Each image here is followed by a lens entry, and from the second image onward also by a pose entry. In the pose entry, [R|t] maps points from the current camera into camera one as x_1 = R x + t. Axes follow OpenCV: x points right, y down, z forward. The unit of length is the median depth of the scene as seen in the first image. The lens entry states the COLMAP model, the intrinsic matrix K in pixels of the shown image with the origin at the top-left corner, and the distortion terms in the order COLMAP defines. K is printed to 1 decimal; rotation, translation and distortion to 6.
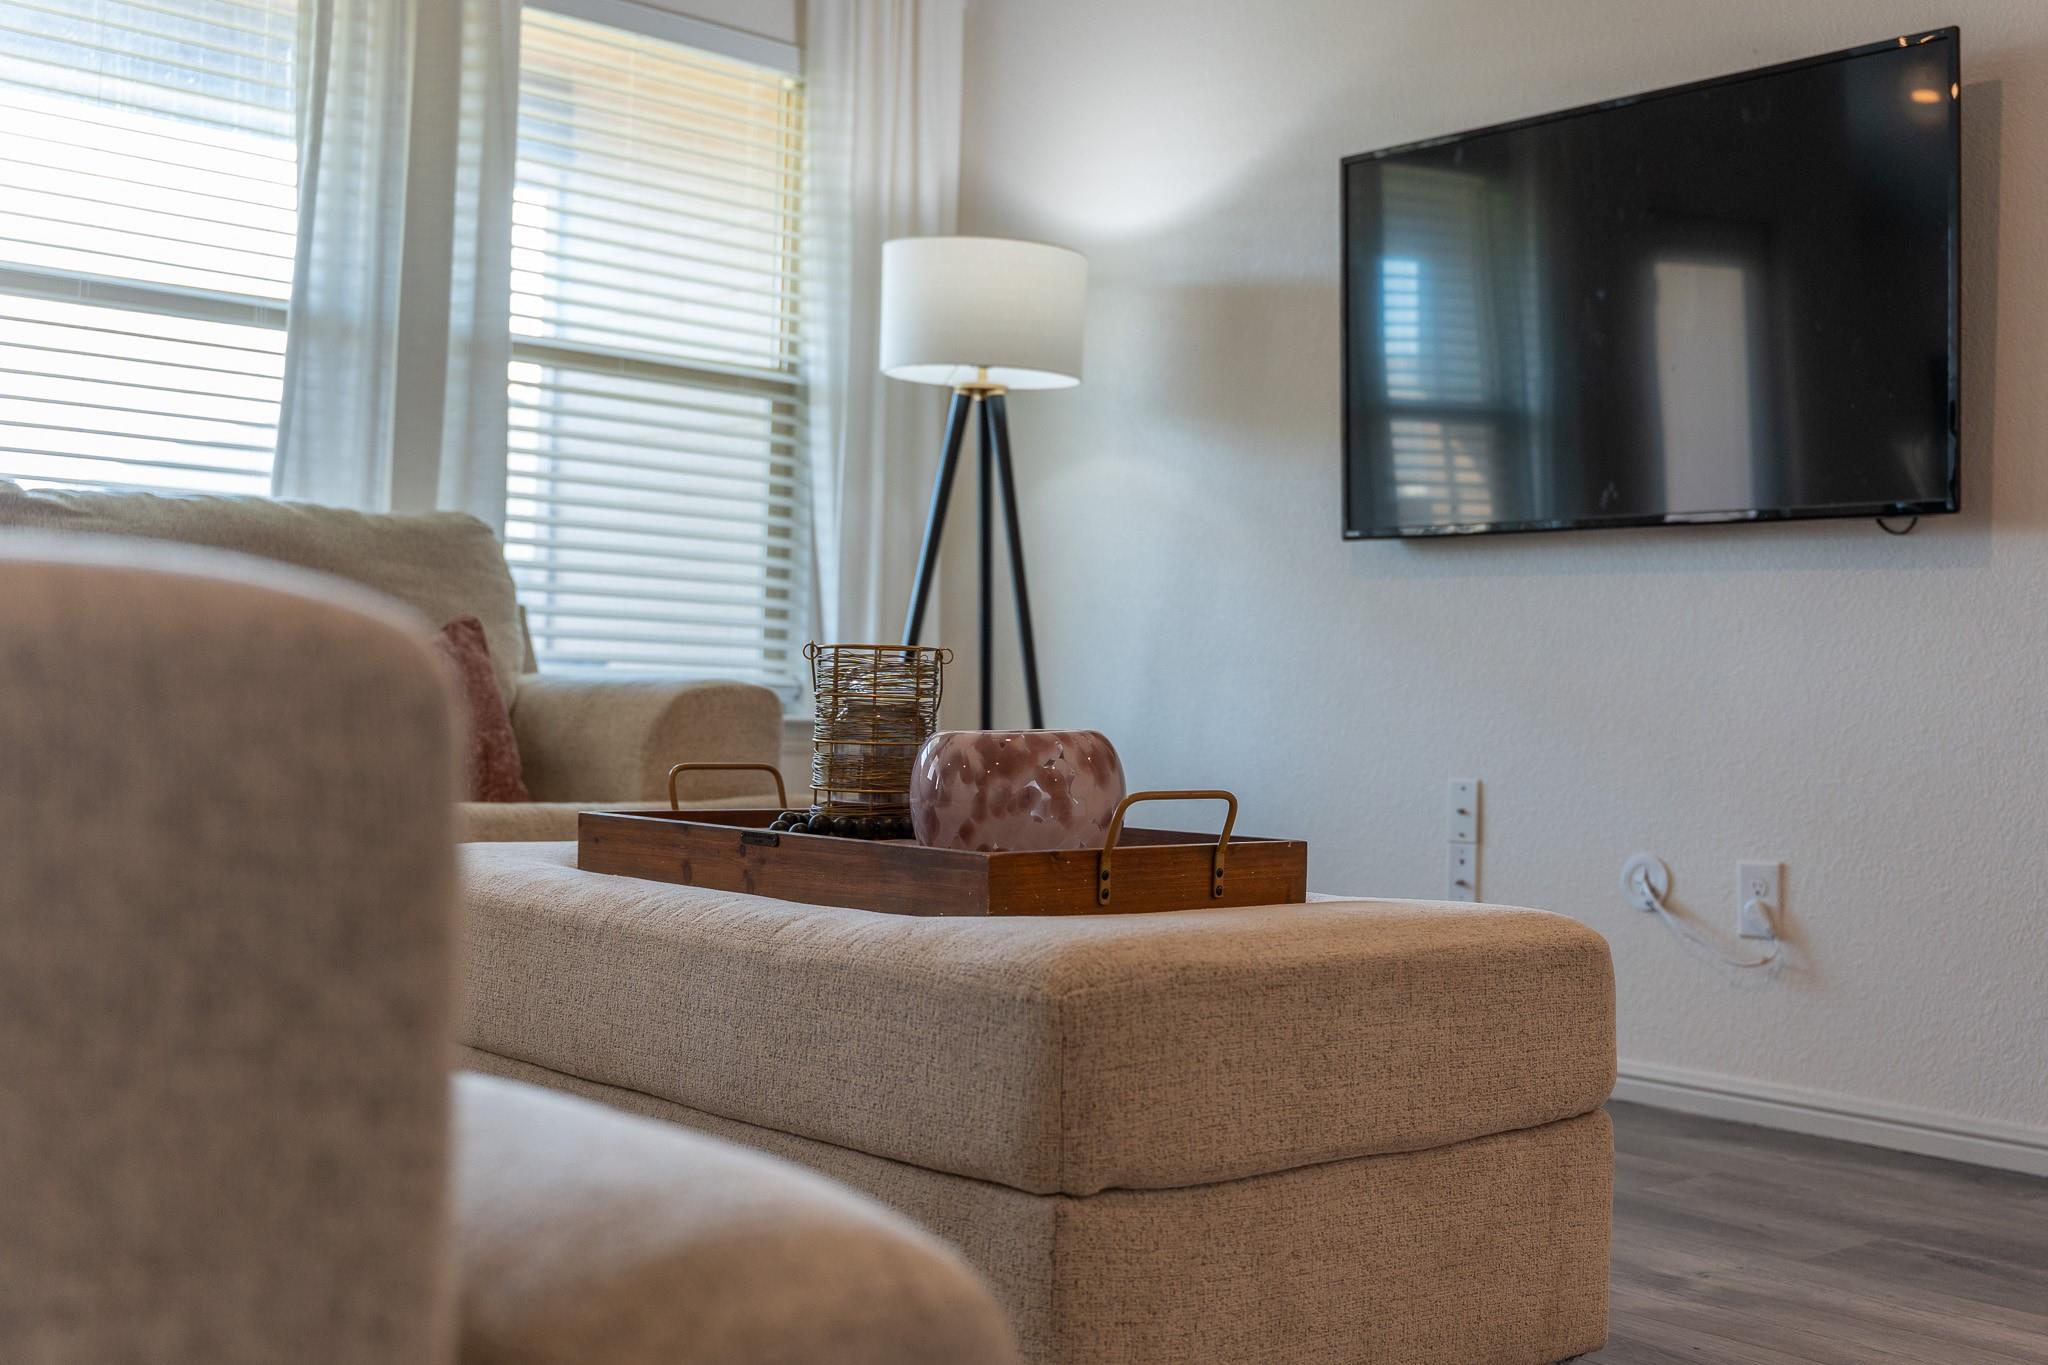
lens RADIAL K [[2259.3, 0, 1024.3], [0, 2259.3, 762.4], [0, 0, 1]] dist [0.021769, 0.000342]
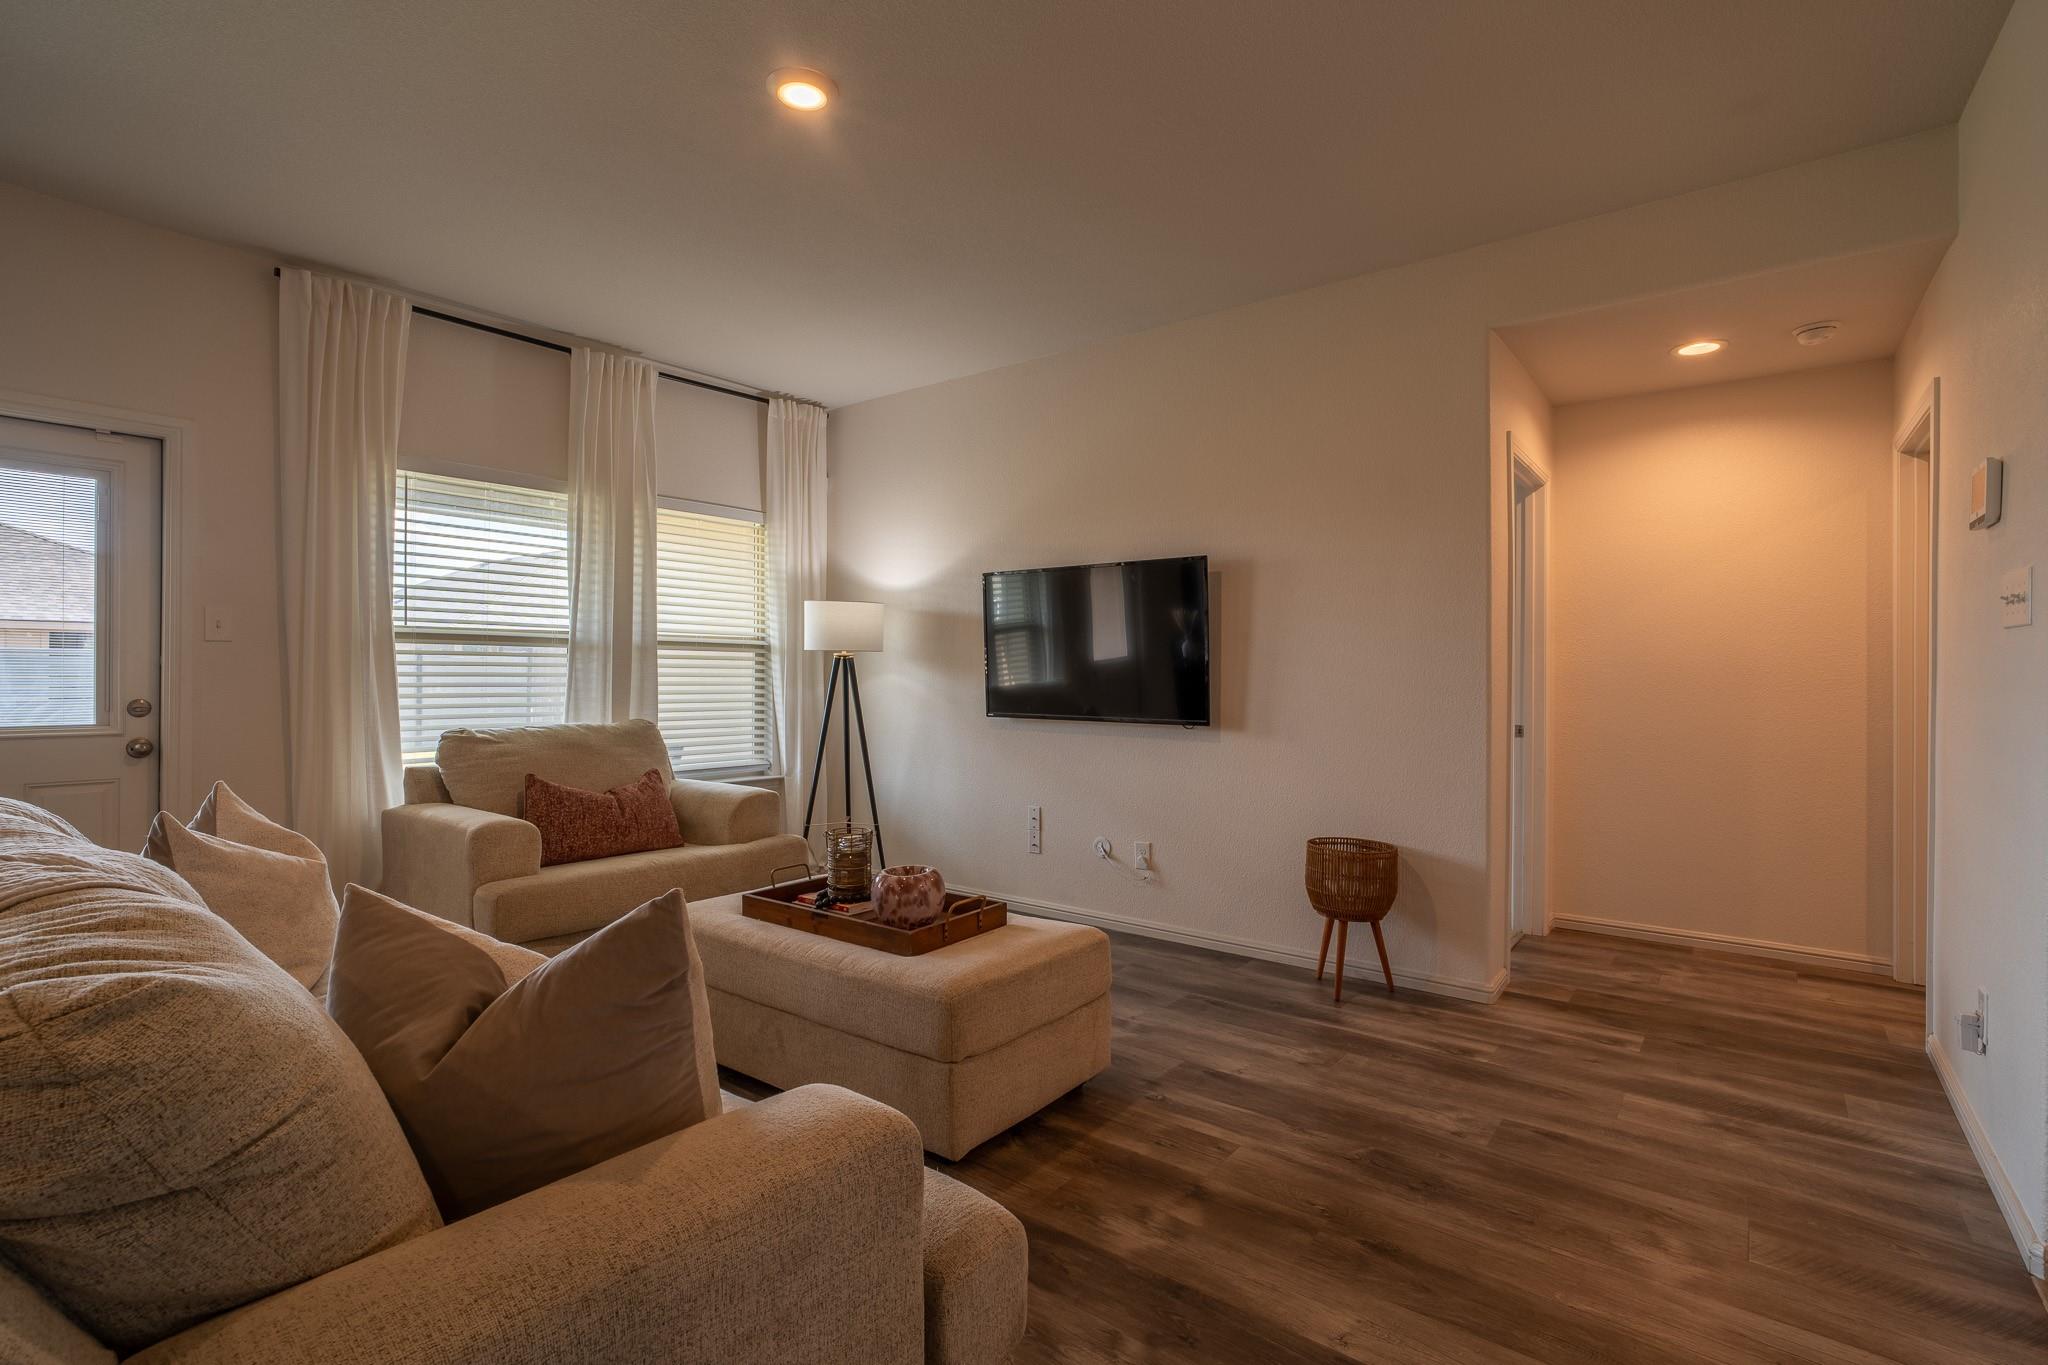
lens RADIAL K [[991.3, 0, 956.9], [0, 991.3, 723.4], [0, 0, 1]] dist [-0.001545, 0.000064]
pose [[0.987817, -0.032224, 0.152248, -0.071602], [0.026323, 0.998828, 0.040617, -0.140880], [-0.153379, -0.036114, 0.987507, -0.141240]]
